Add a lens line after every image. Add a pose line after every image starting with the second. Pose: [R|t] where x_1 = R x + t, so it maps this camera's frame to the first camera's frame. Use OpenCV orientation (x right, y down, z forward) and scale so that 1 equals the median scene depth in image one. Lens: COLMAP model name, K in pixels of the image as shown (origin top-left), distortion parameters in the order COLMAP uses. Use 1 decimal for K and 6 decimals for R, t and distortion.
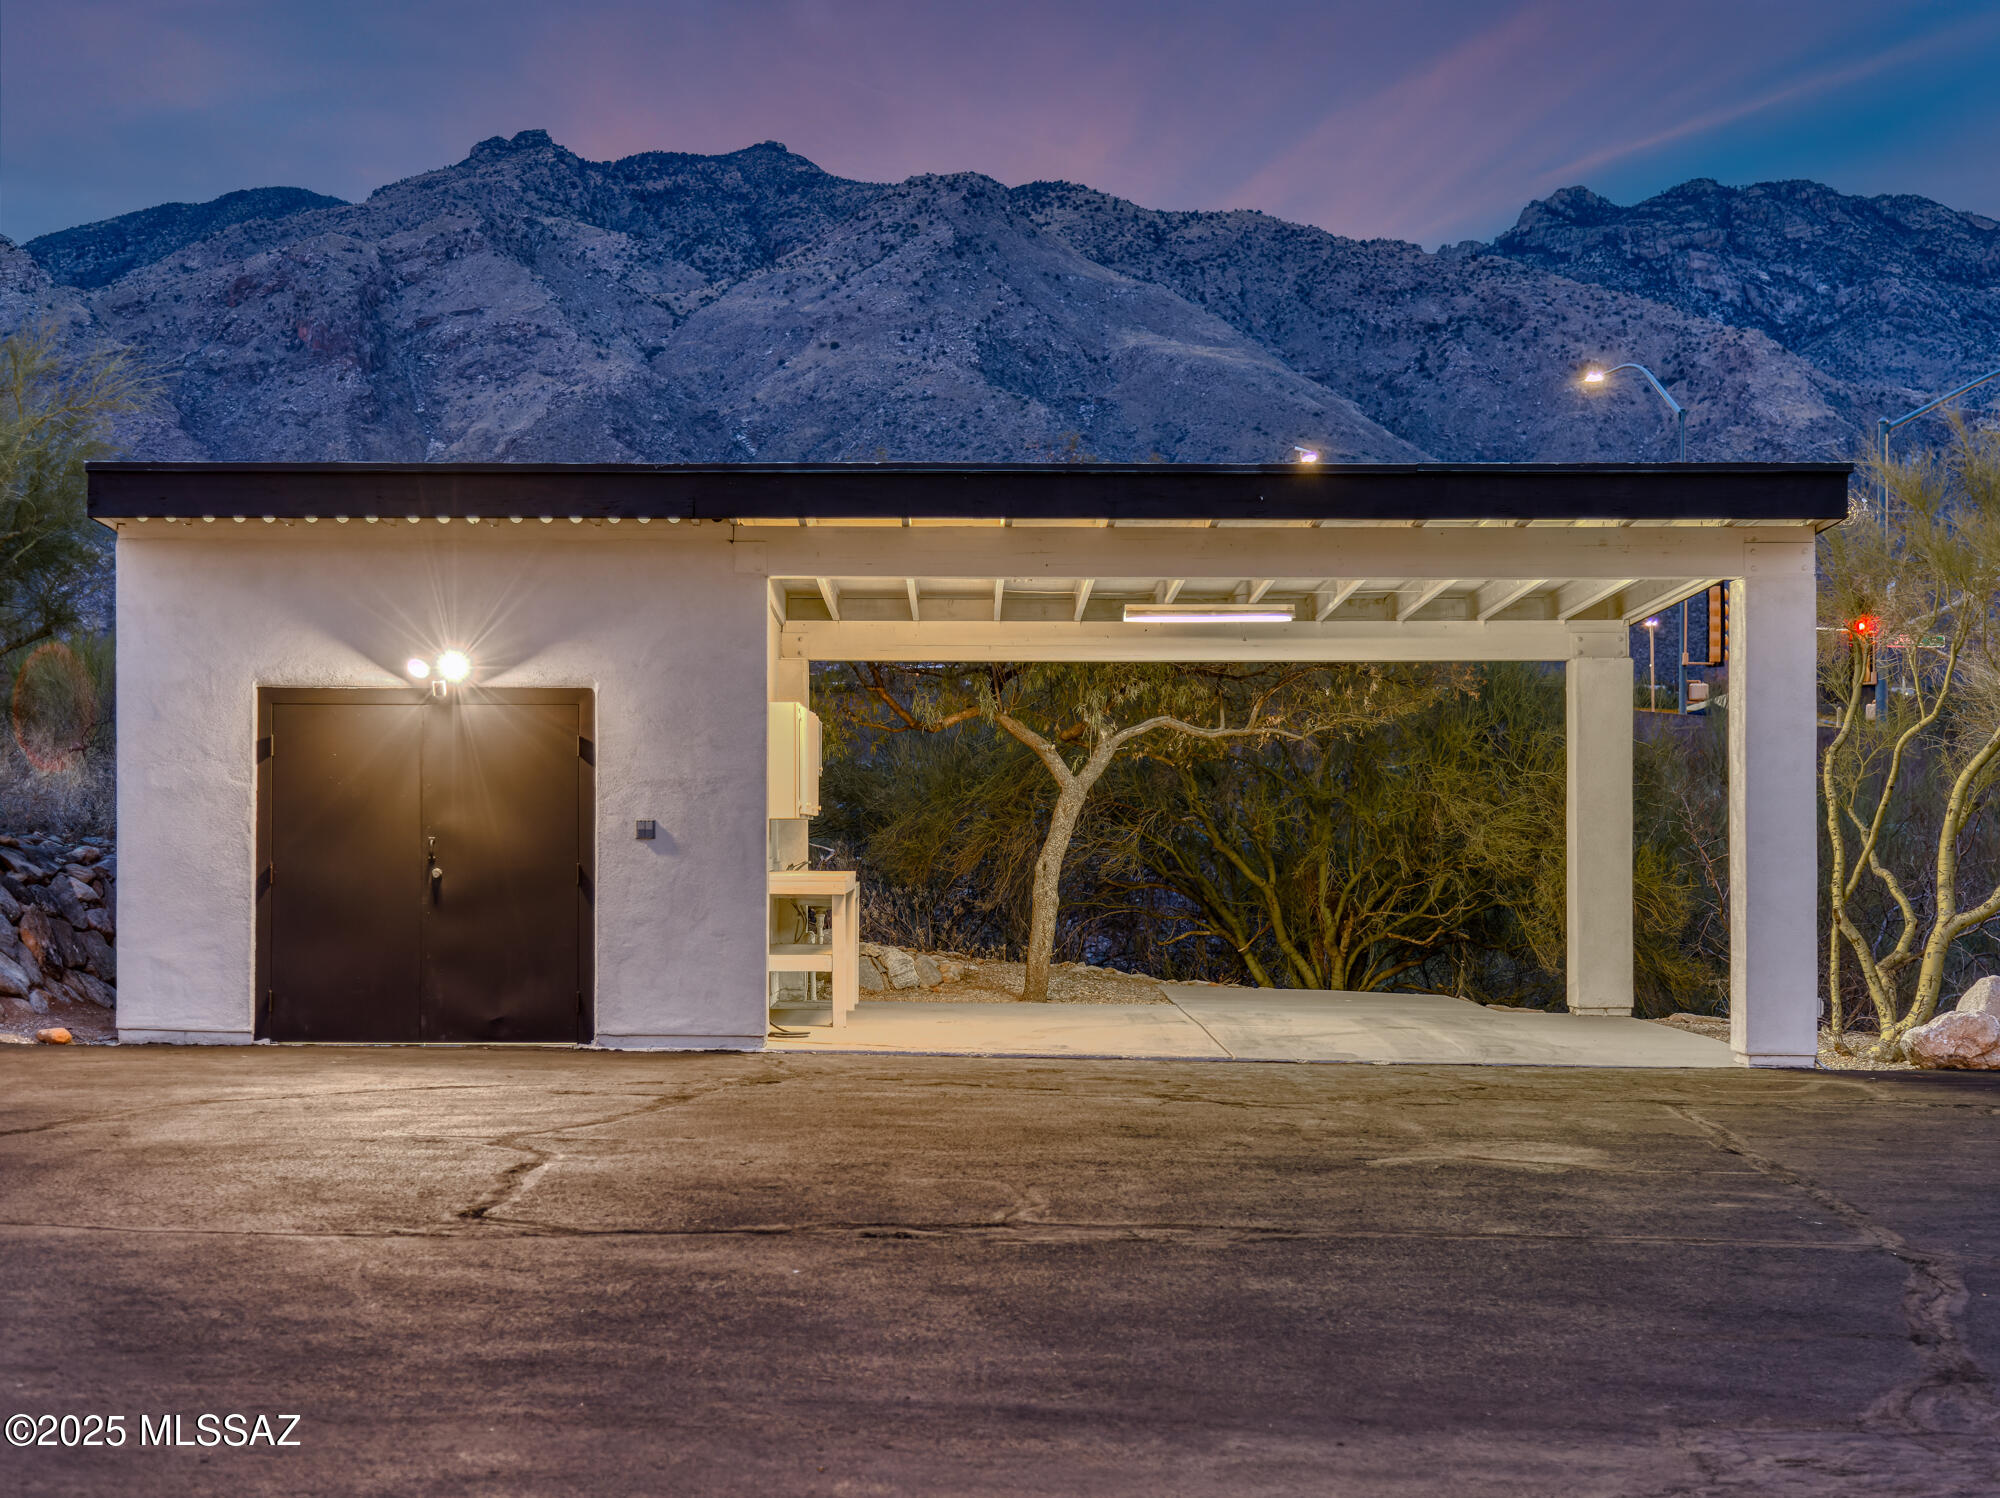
lens RADIAL K [[3265.7, 0, 1000.0], [0, 3265.7, 749.0], [0, 0, 1]] dist [0.005974, 0.019173]
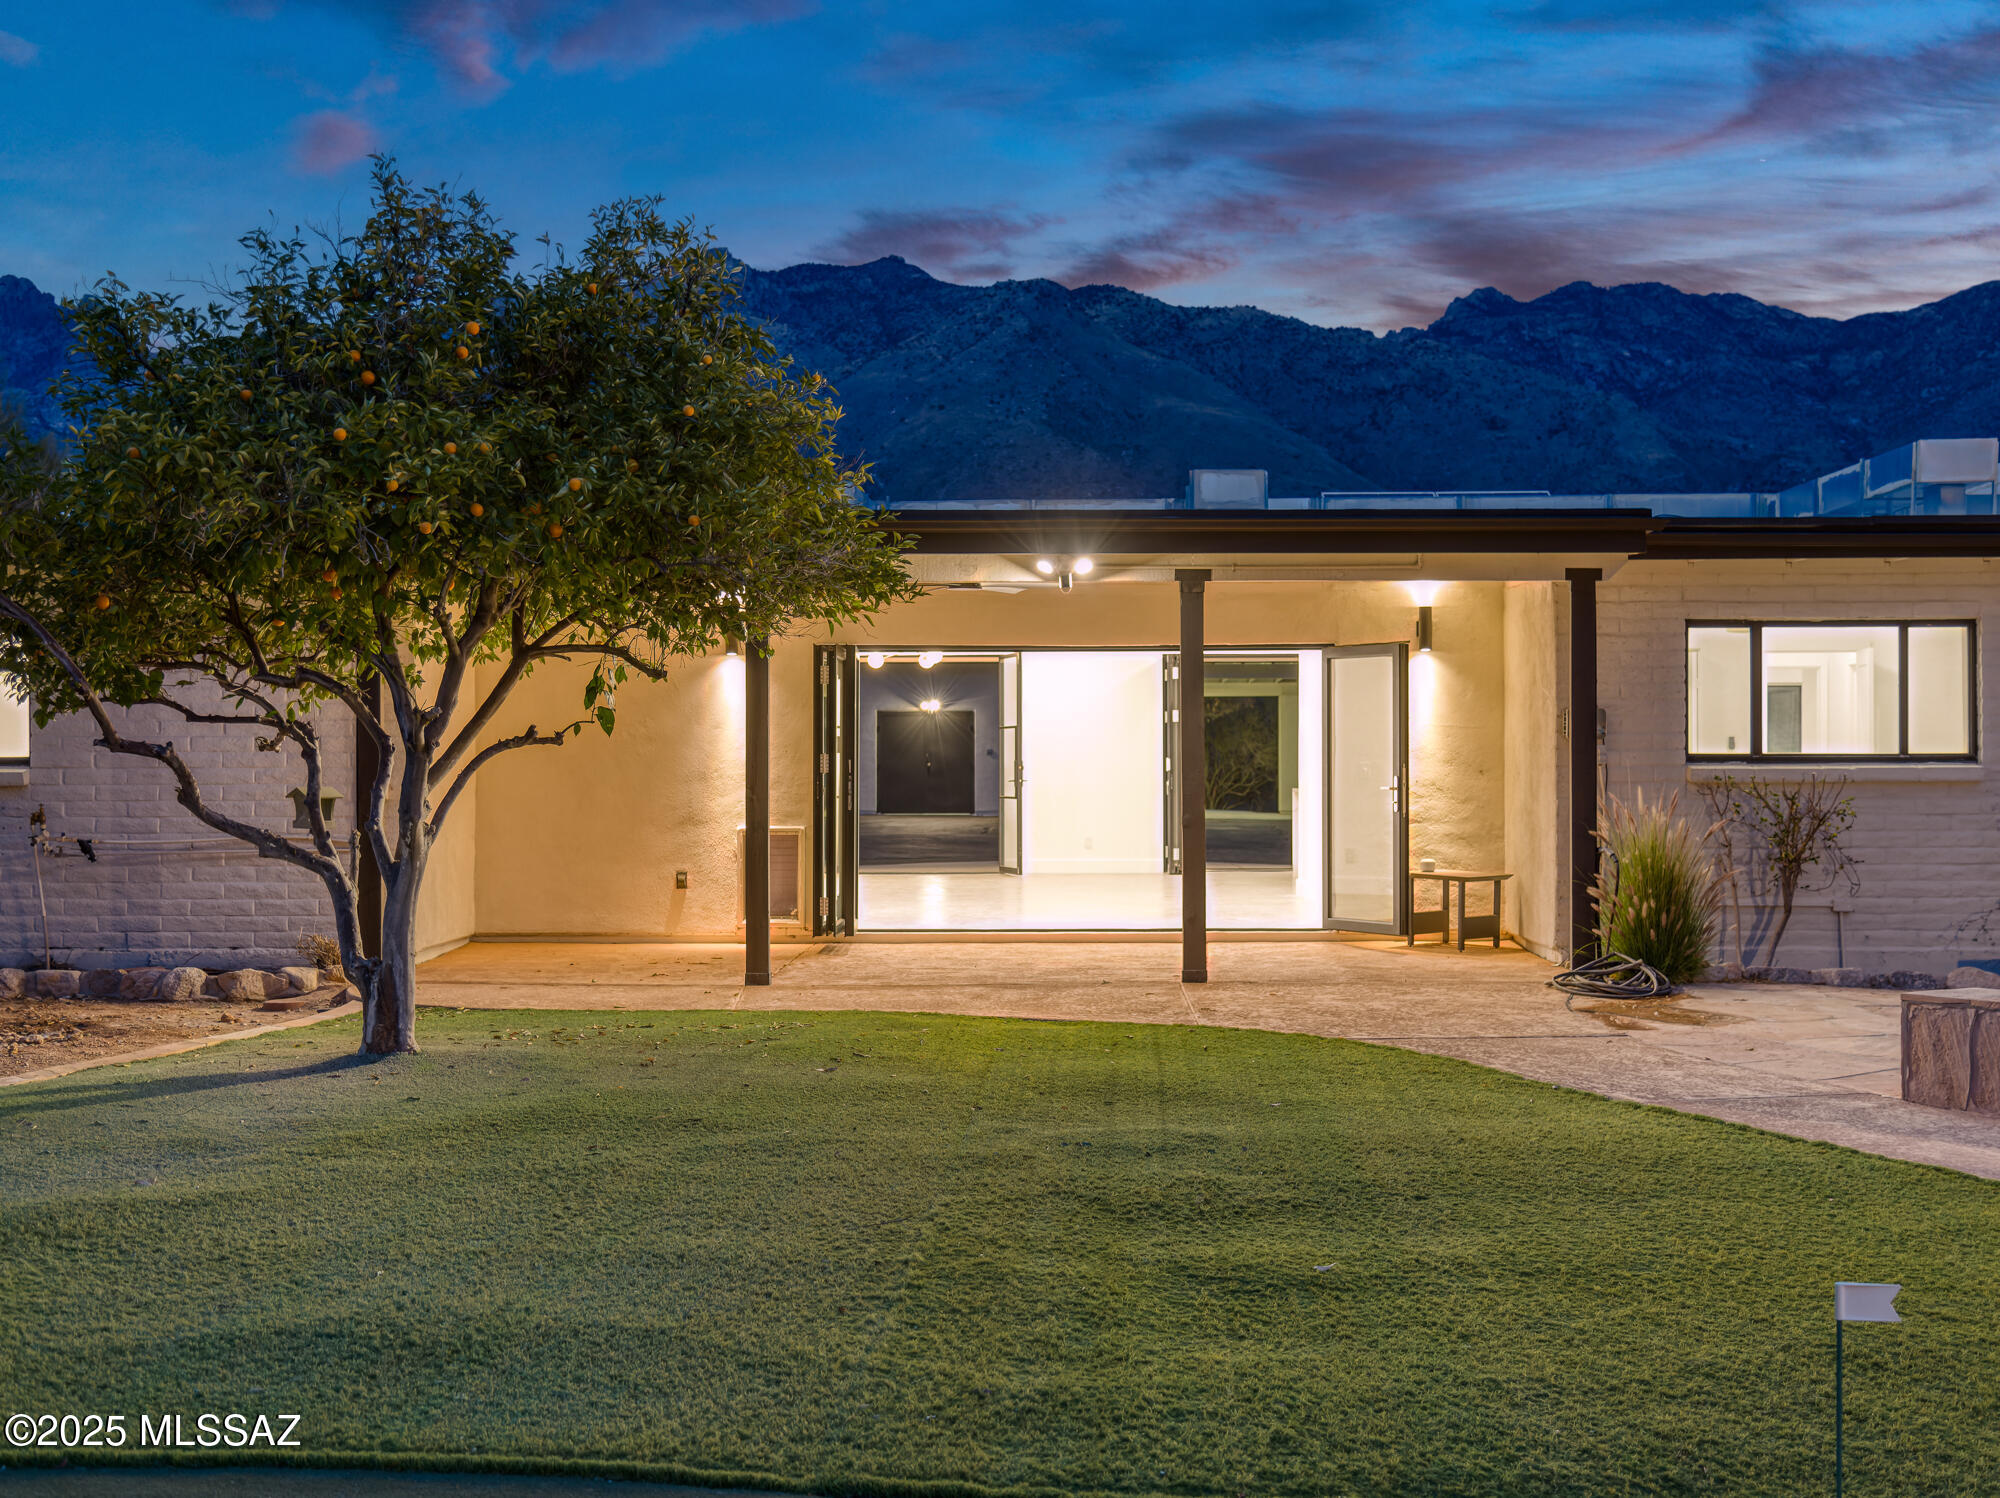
lens RADIAL K [[2677.9, 0, 1000.0], [0, 2677.9, 749.0], [0, 0, 1]] dist [0.011609, -0.070621]
pose [[0.999755, -0.003201, -0.021900, -0.002347], [0.003612, 0.999818, 0.018729, -0.002067], [0.021836, -0.018804, 0.999585, -0.119740]]
